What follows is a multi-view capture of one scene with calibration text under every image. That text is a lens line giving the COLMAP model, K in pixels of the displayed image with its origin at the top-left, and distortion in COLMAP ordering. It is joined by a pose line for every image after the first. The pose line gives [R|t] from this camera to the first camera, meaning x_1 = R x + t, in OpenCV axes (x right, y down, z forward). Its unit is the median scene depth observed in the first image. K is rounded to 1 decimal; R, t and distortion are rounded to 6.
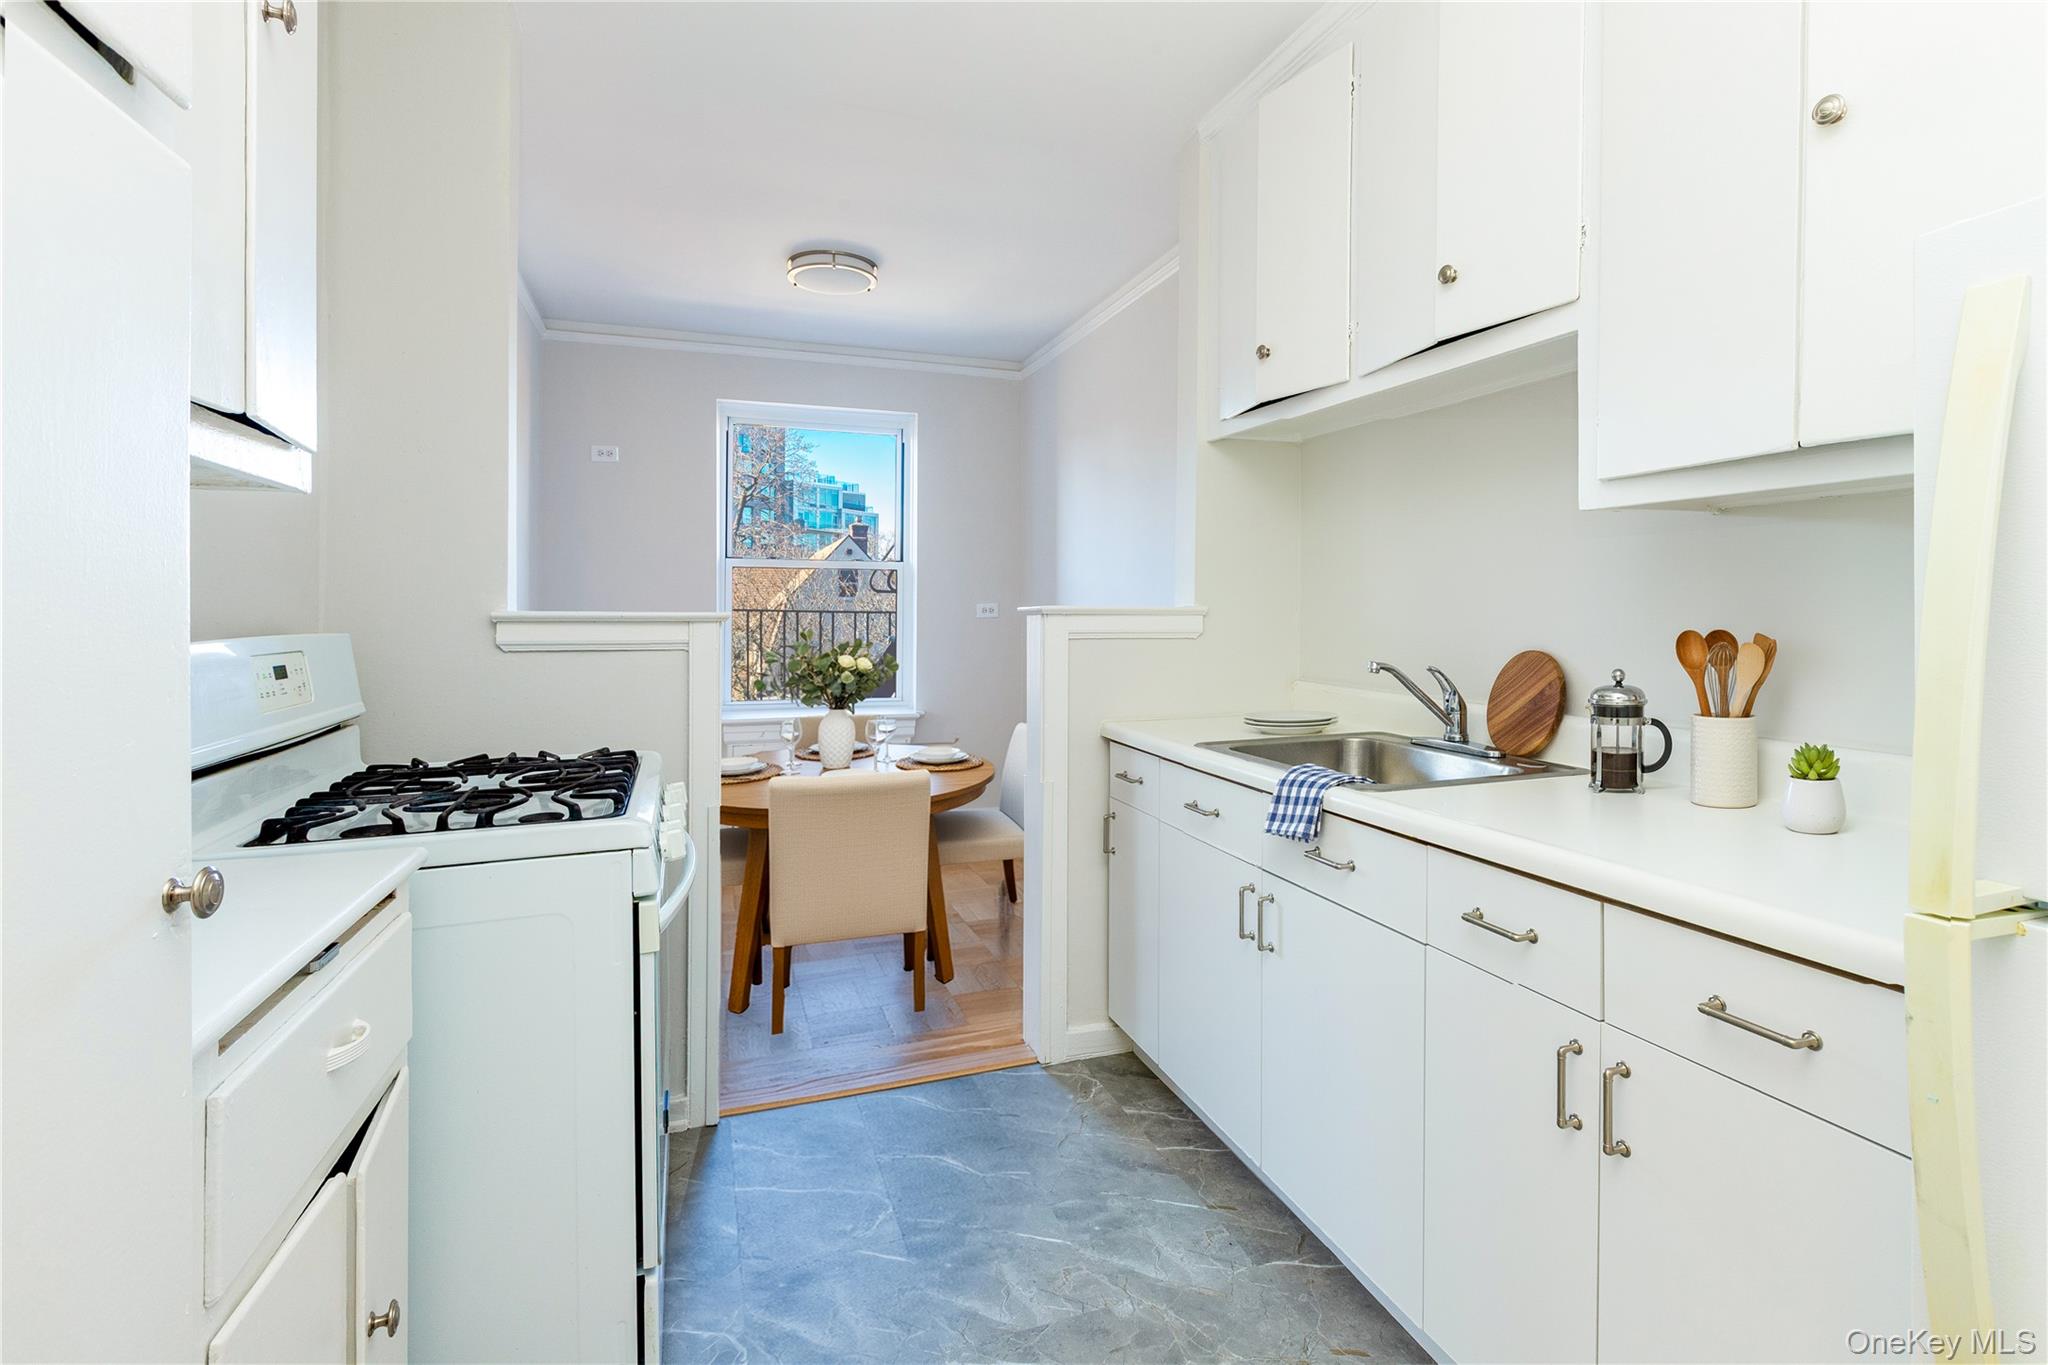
lens RADIAL K [[1005.6, 0, 1016.2], [0, 1005.6, 604.1], [0, 0, 1]] dist [-0.002034, -0.000103]
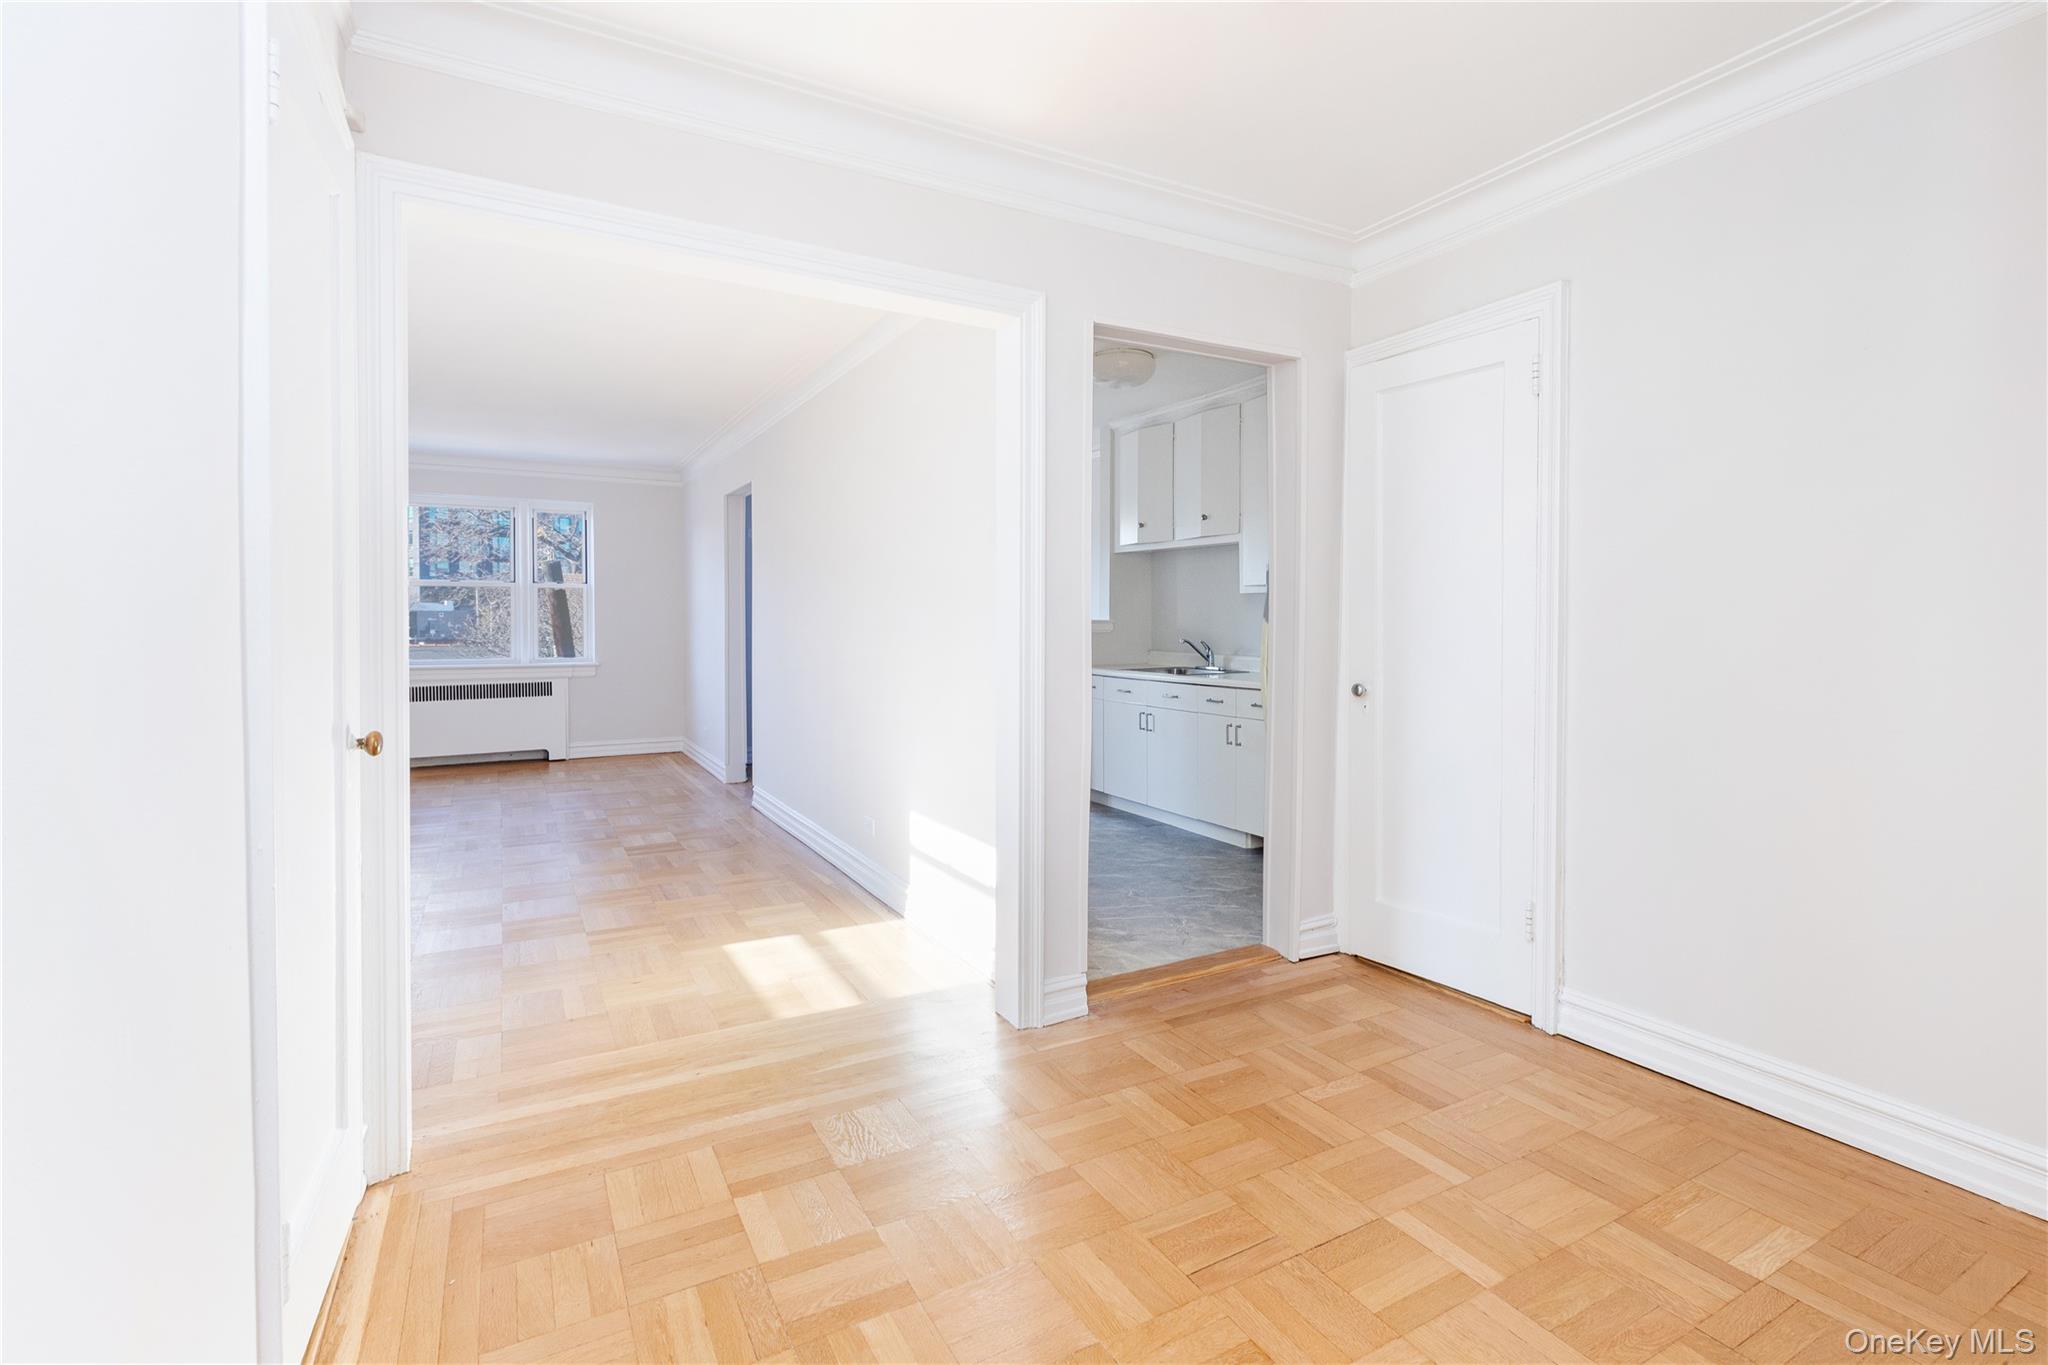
lens RADIAL K [[943.0, 0, 1016.0], [0, 943.0, 626.1], [0, 0, 1]] dist [-0.001034, 0.000335]
pose [[0.981803, 0.001367, 0.189900, -0.237531], [-0.003775, 0.999917, 0.012316, -0.006099], [-0.189867, -0.012808, 0.981726, -0.594031]]
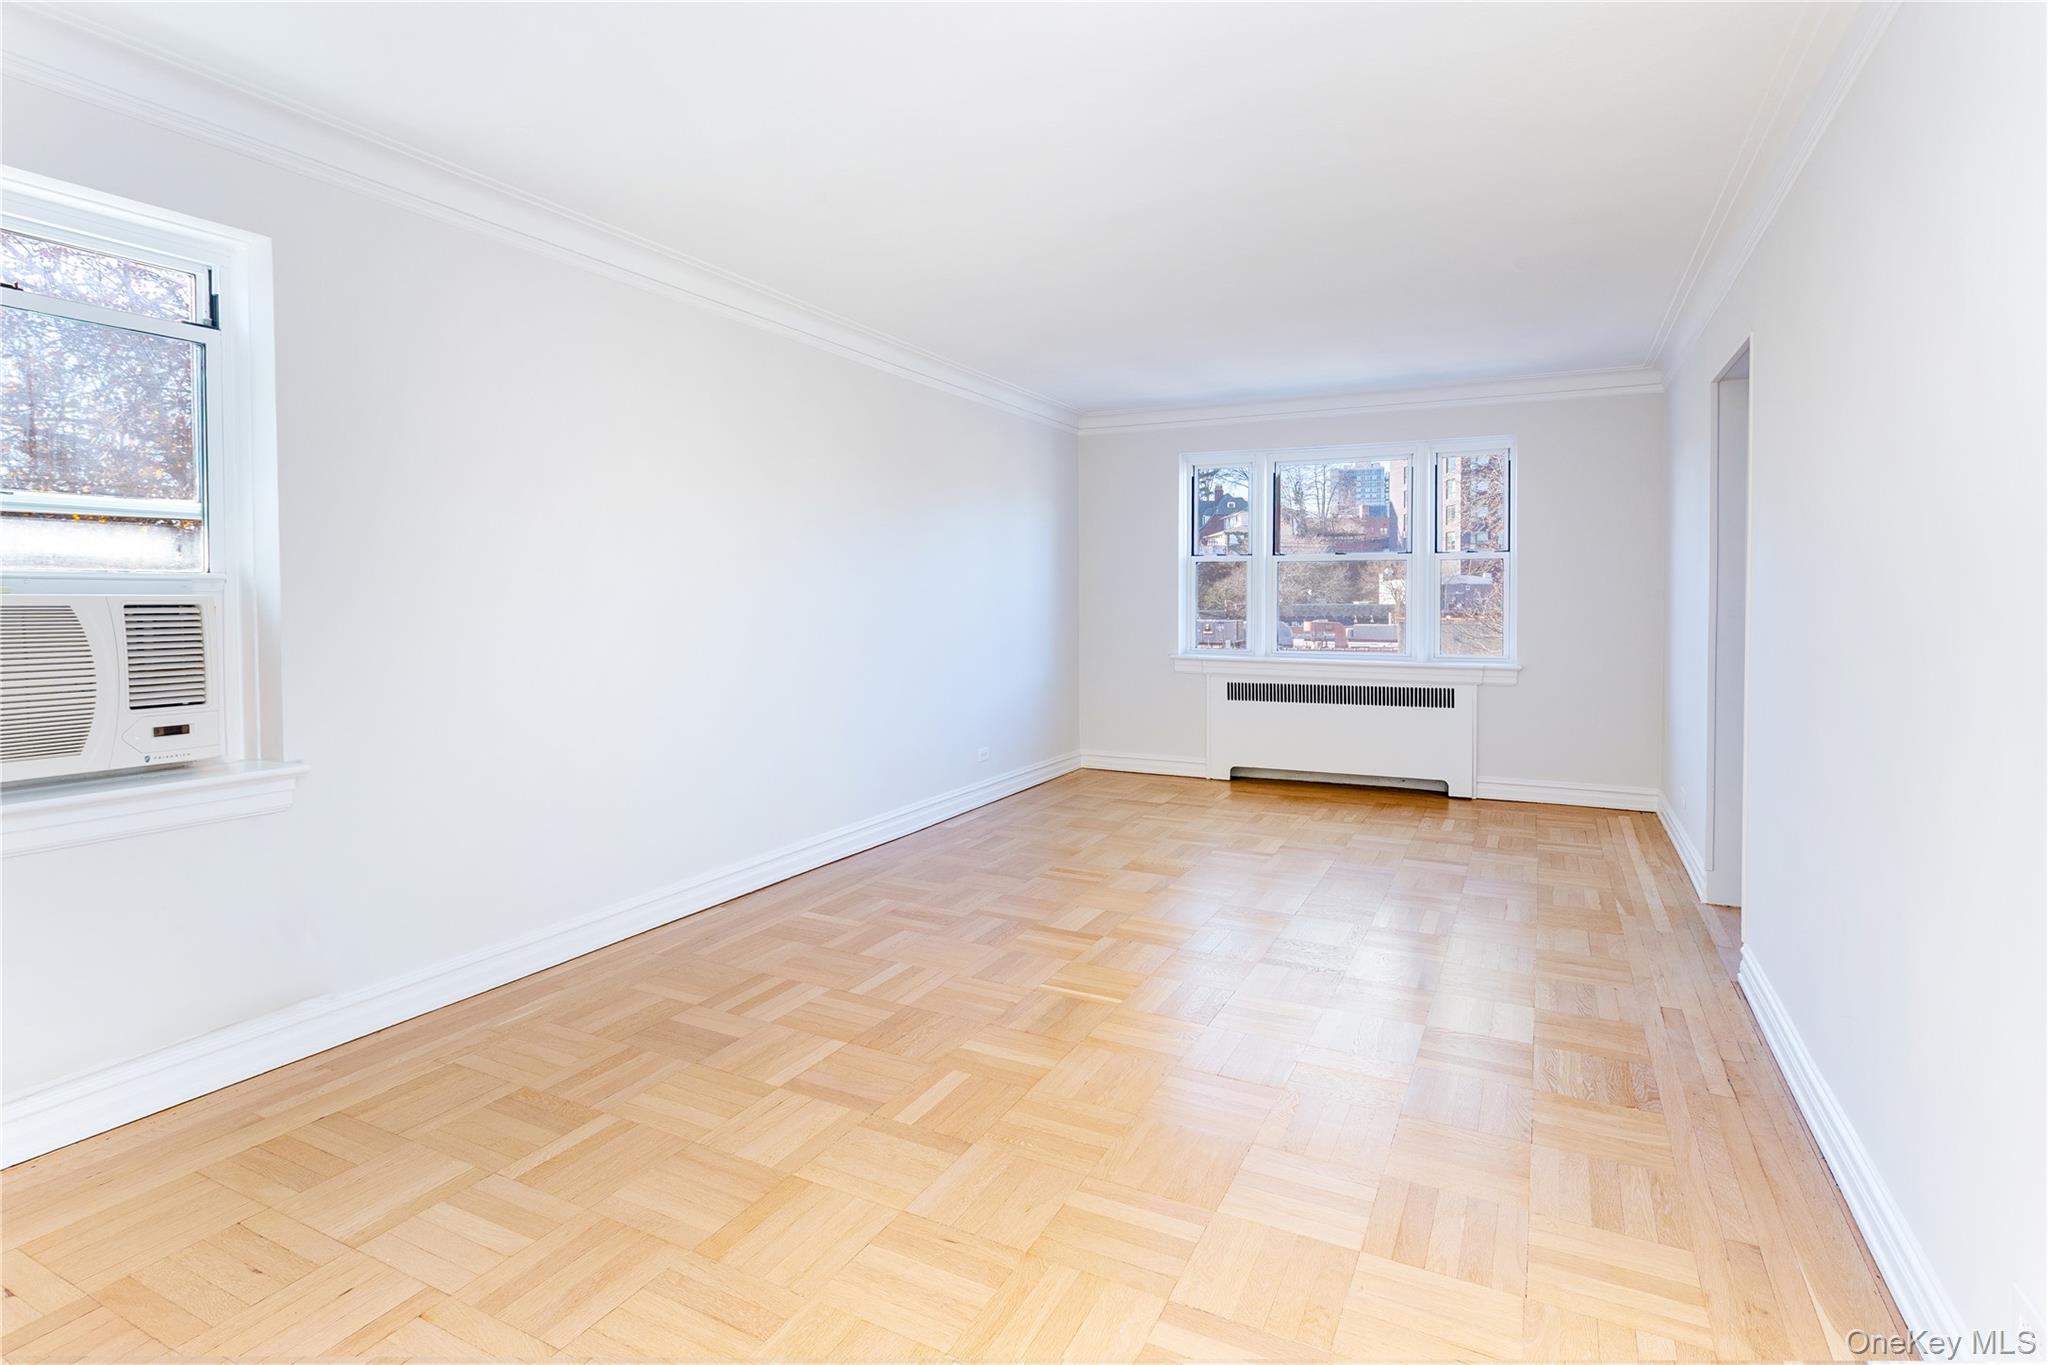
lens RADIAL K [[1005.6, 0, 1016.2], [0, 1005.6, 604.1], [0, 0, 1]] dist [-0.002034, -0.000103]
pose [[0.703830, 0.006629, -0.710338, -0.208620], [0.006543, 0.999854, 0.015815, -0.015761], [0.710338, -0.015779, 0.703683, -0.163512]]
